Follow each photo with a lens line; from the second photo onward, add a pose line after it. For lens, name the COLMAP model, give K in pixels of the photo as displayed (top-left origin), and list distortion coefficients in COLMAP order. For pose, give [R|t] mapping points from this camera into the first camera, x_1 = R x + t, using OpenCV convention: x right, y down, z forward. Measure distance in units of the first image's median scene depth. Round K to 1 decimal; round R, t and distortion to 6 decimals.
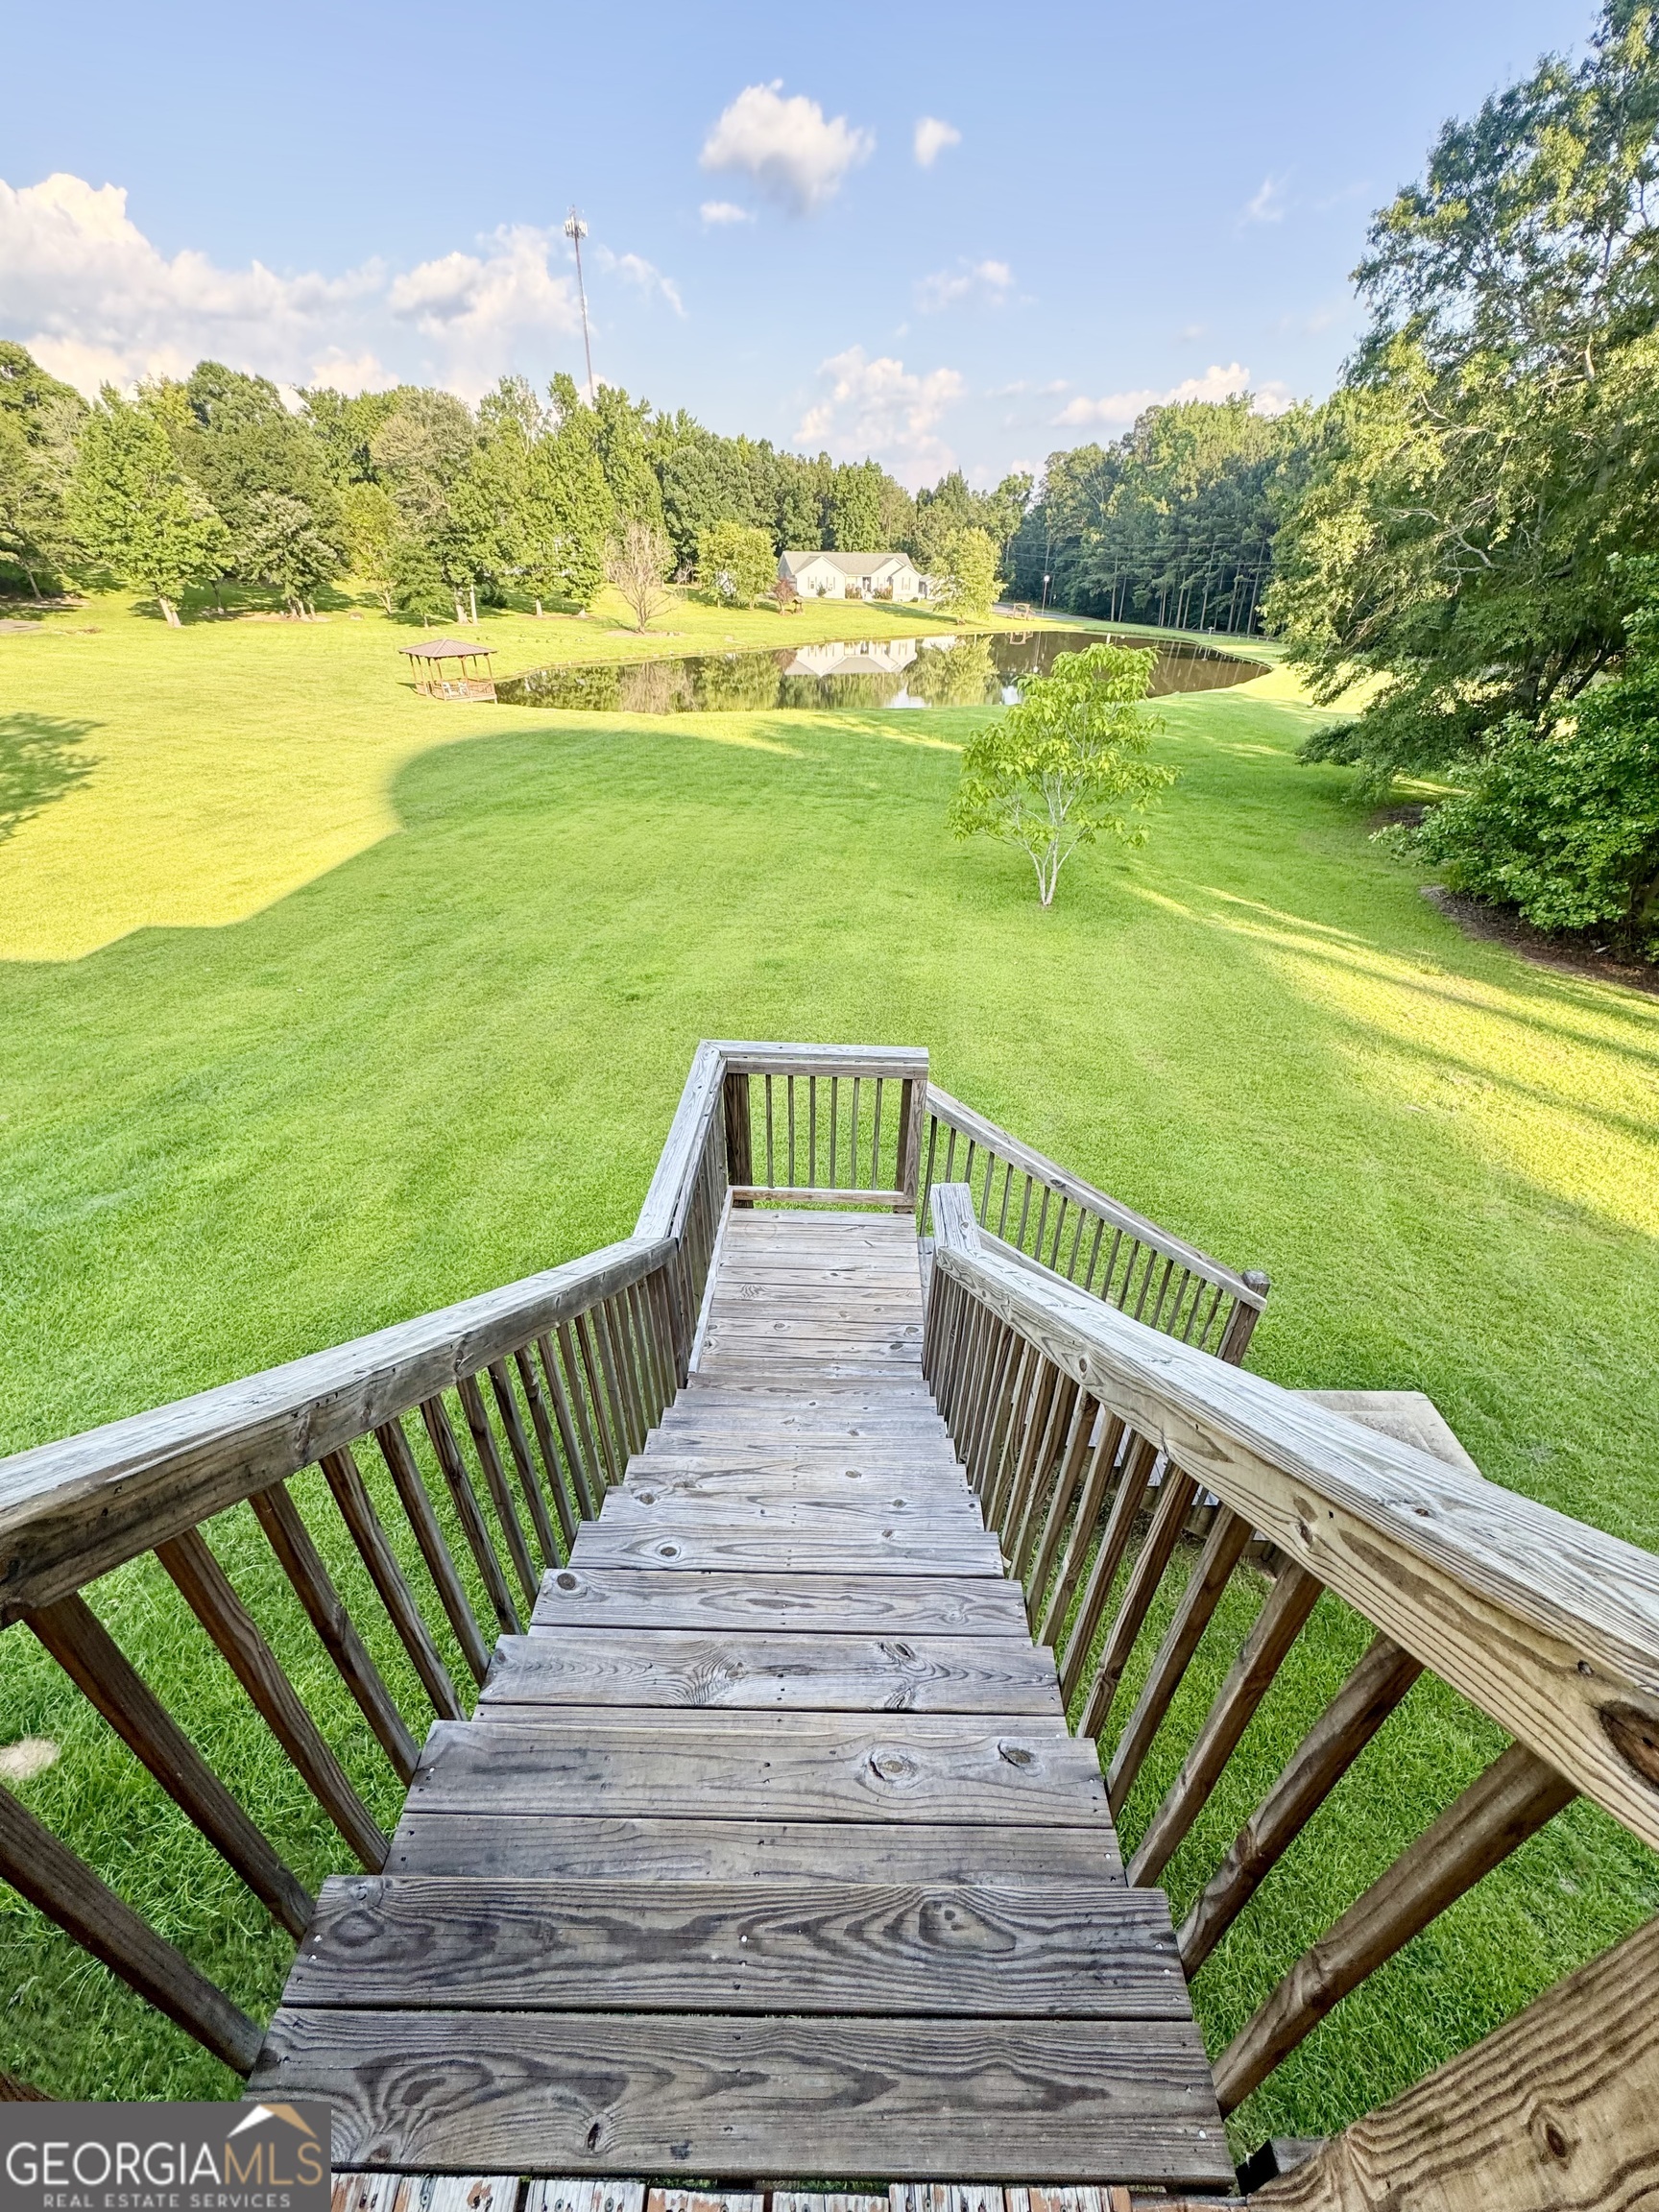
lens RADIAL K [[884.6, 0, 818.5], [0, 884.6, 1106.5], [0, 0, 1]] dist [-0.000381, -0.000184]
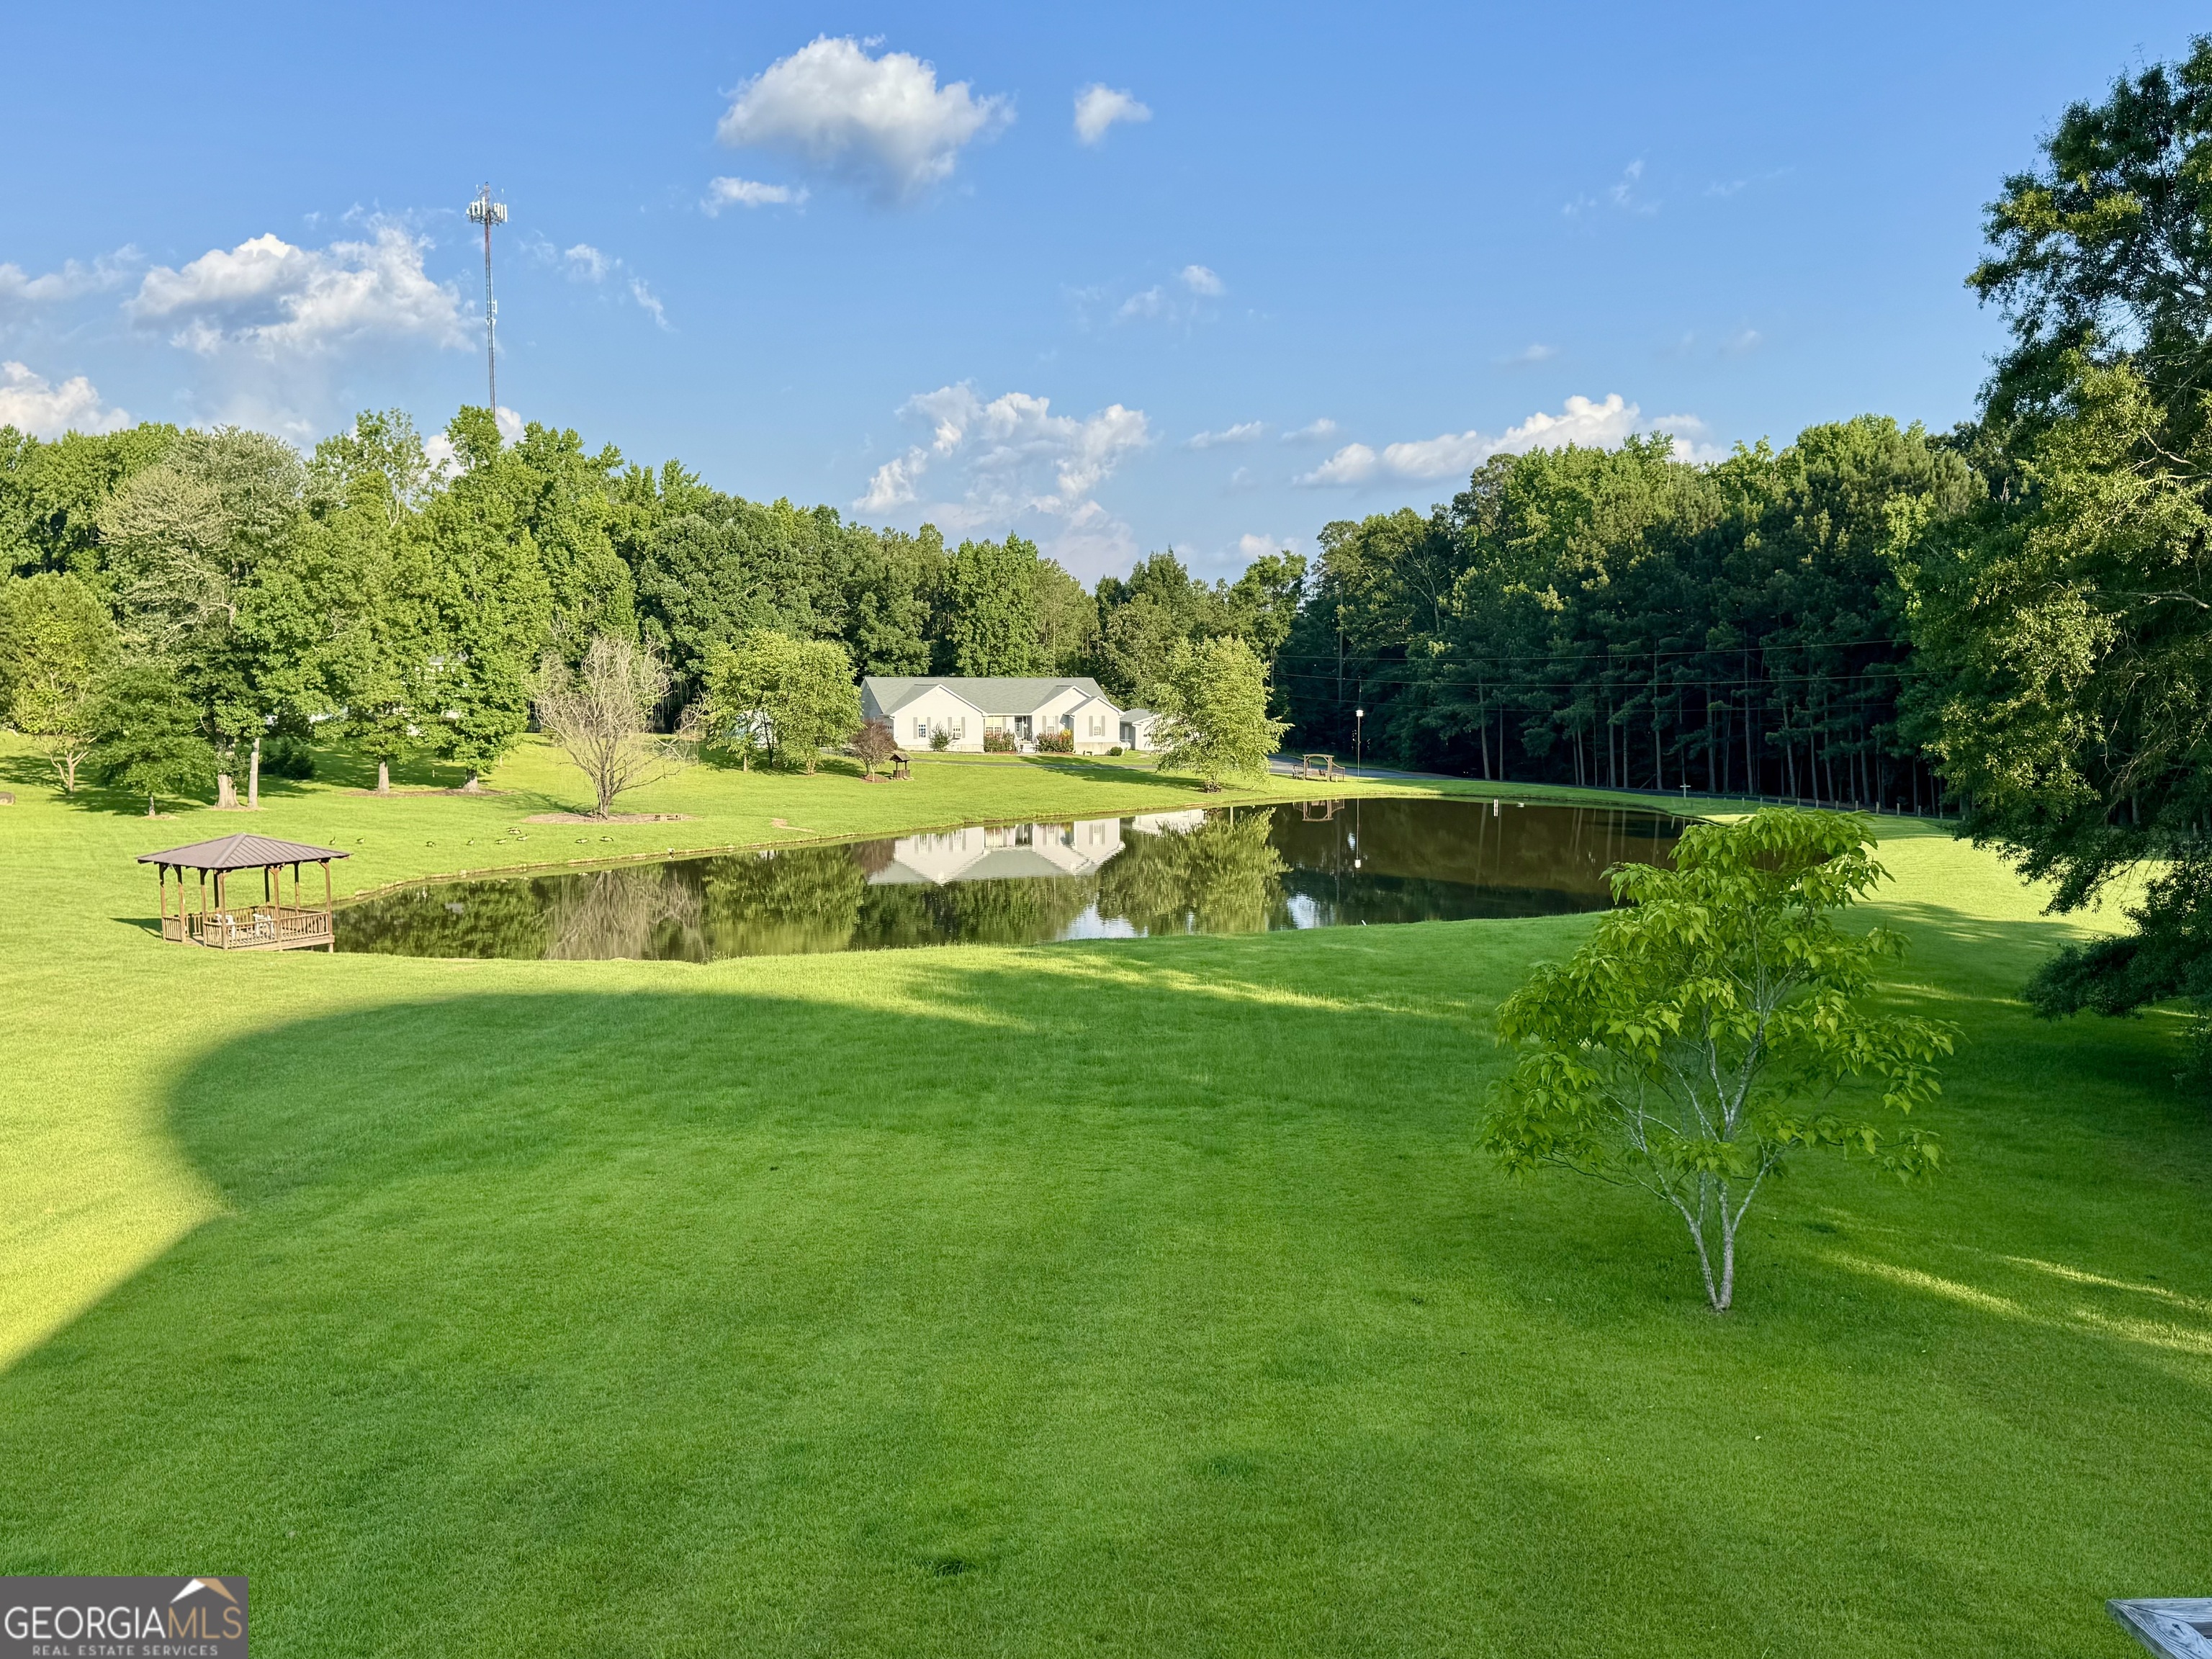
lens RADIAL K [[1947.2, 0, 1089.7], [0, 1947.2, 846.2], [0, 0, 1]] dist [0.092847, -0.137594]
pose [[0.994016, -0.022430, 0.106903, -0.169323], [0.068691, 0.889309, -0.452118, 0.001244], [-0.084929, 0.456756, 0.885529, 0.002331]]
